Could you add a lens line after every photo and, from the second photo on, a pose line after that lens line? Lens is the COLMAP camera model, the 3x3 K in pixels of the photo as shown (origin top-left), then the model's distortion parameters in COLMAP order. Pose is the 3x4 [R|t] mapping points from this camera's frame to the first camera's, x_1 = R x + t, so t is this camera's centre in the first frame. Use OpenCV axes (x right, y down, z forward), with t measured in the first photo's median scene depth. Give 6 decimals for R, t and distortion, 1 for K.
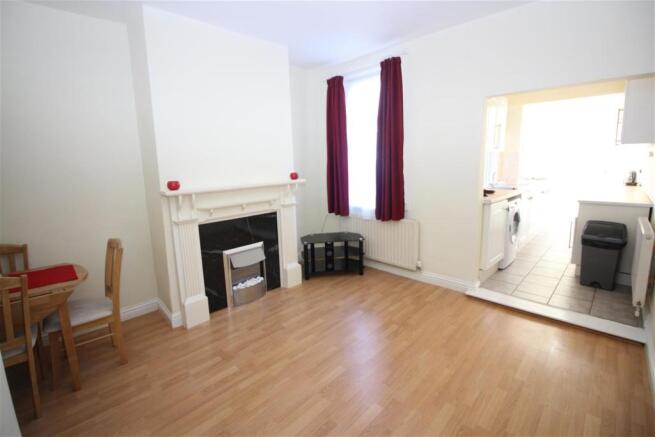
lens RADIAL K [[305.7, 0, 327.5], [0, 305.7, 218.5], [0, 0, 1]] dist [-0.001434, -0.011502]
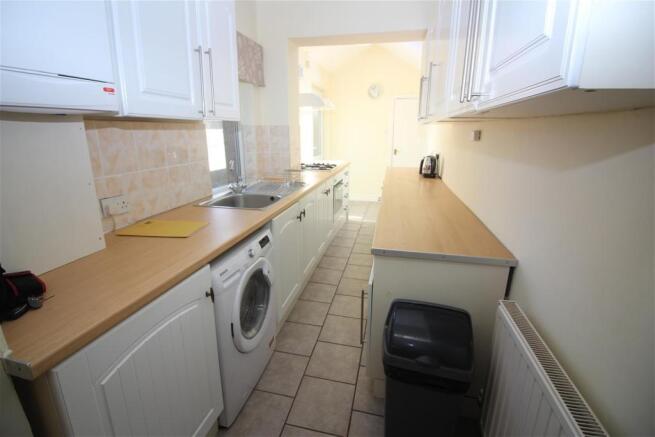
lens RADIAL K [[305.7, 0, 327.5], [0, 305.7, 218.5], [0, 0, 1]] dist [-0.001434, -0.011502]
pose [[0.863672, -0.113531, 0.491101, 0.598787], [0.083026, 0.993038, 0.083554, -0.140323], [-0.497169, -0.031389, 0.867086, 0.692767]]
